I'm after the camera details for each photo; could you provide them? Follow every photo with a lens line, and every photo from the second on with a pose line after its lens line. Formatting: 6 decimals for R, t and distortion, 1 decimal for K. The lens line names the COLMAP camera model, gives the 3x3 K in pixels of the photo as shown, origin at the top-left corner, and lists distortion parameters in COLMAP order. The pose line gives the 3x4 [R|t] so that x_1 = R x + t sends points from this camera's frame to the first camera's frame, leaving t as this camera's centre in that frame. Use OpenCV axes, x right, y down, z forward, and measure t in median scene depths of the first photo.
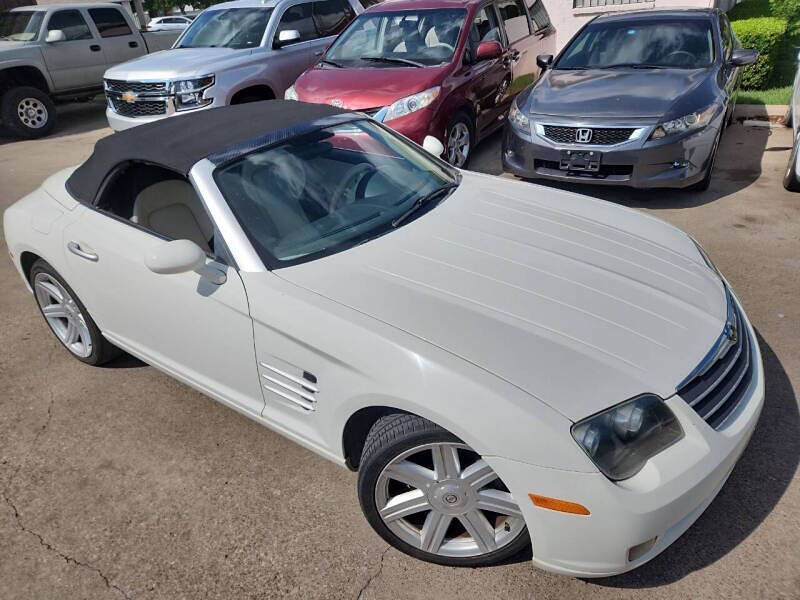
lens RADIAL K [[549.2, 0, 400.0], [0, 549.2, 300.0], [0, 0, 1]] dist [0.074592, -0.073761]
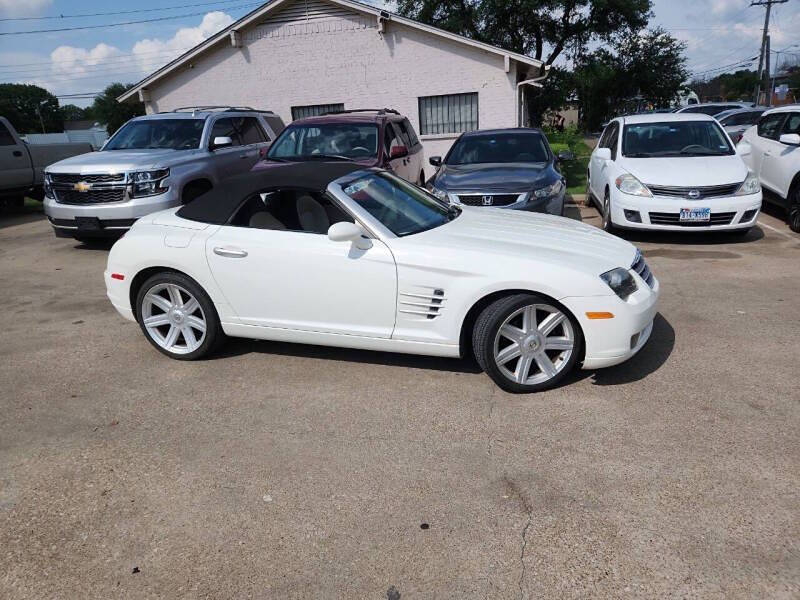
lens RADIAL K [[543.2, 0, 413.0], [0, 543.2, 307.2], [0, 0, 1]] dist [0.078277, -0.065937]
pose [[0.944401, -0.074663, 0.320207, -0.341692], [0.135393, 0.975784, -0.171799, 0.202325], [-0.299626, 0.205601, 0.931640, -0.227106]]
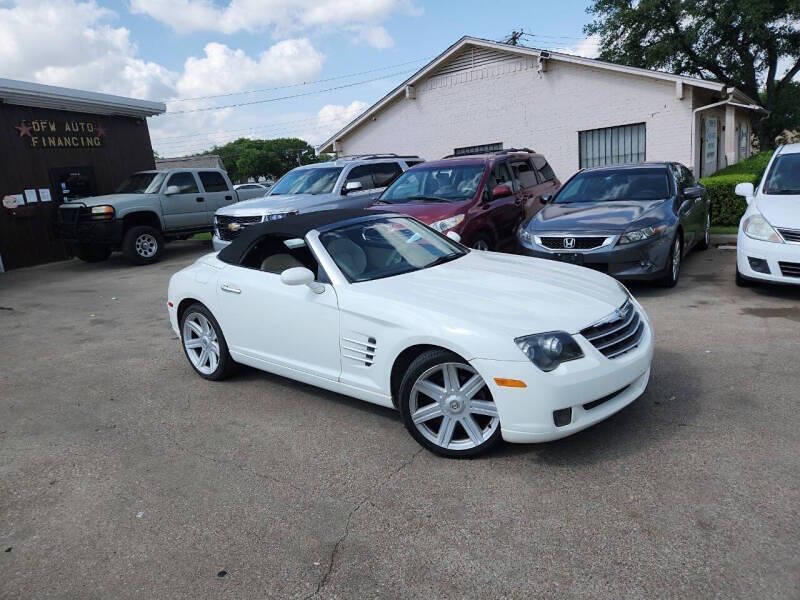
lens RADIAL K [[544.9, 0, 406.8], [0, 544.9, 292.0], [0, 0, 1]] dist [0.082755, -0.077181]
pose [[0.997973, 0.006245, -0.063333, 0.020590], [-0.023480, 0.961098, -0.275208, 0.199607], [0.059151, 0.276138, 0.959296, -0.278441]]
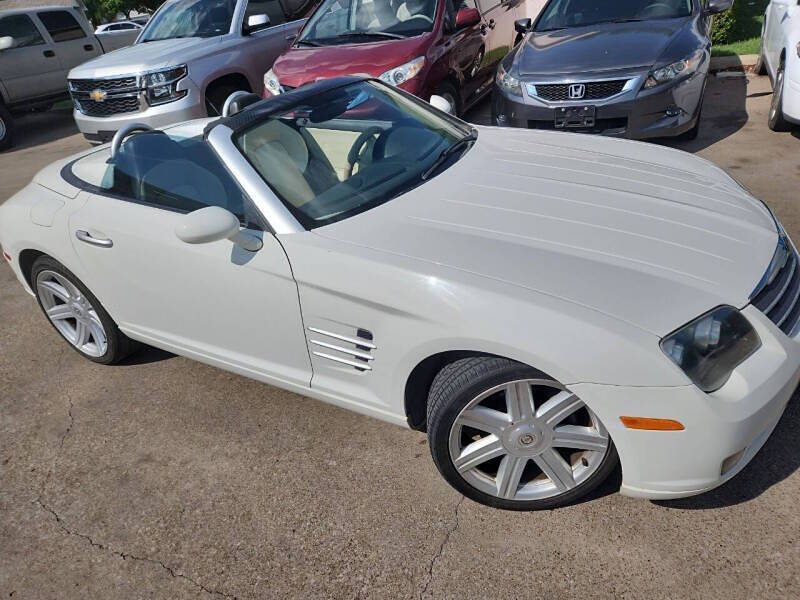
lens RADIAL K [[550.4, 0, 411.5], [0, 550.4, 298.8], [0, 0, 1]] dist [0.073320, -0.069101]
pose [[0.993435, -0.100006, 0.055544, -0.057223], [0.099421, 0.994958, 0.013214, 0.032148], [-0.056585, -0.007605, 0.998369, 0.015376]]
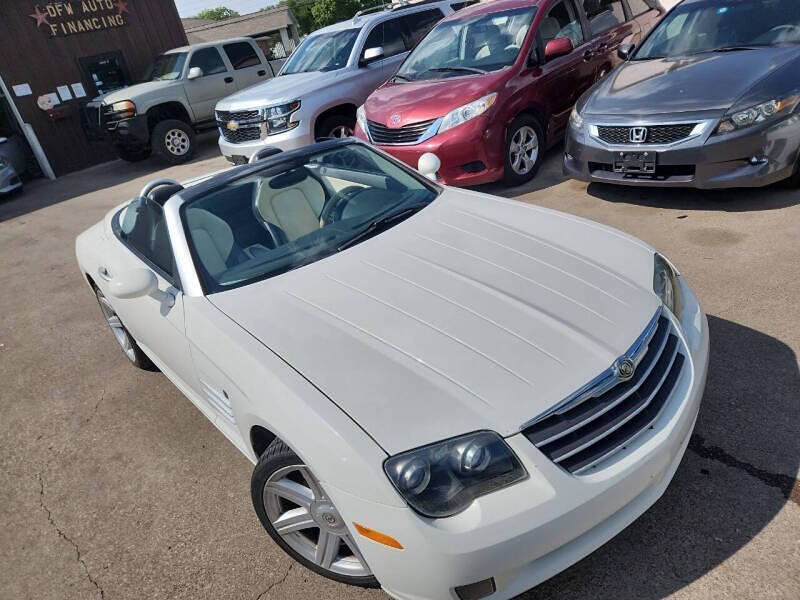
lens RADIAL K [[554.6, 0, 400.0], [0, 554.6, 300.0], [0, 0, 1]] dist [0.065437, -0.056680]
pose [[0.964008, 0.007036, -0.265779, 0.203918], [-0.007464, 0.999972, -0.000601, -0.021589], [0.265768, 0.002563, 0.964034, 0.008374]]
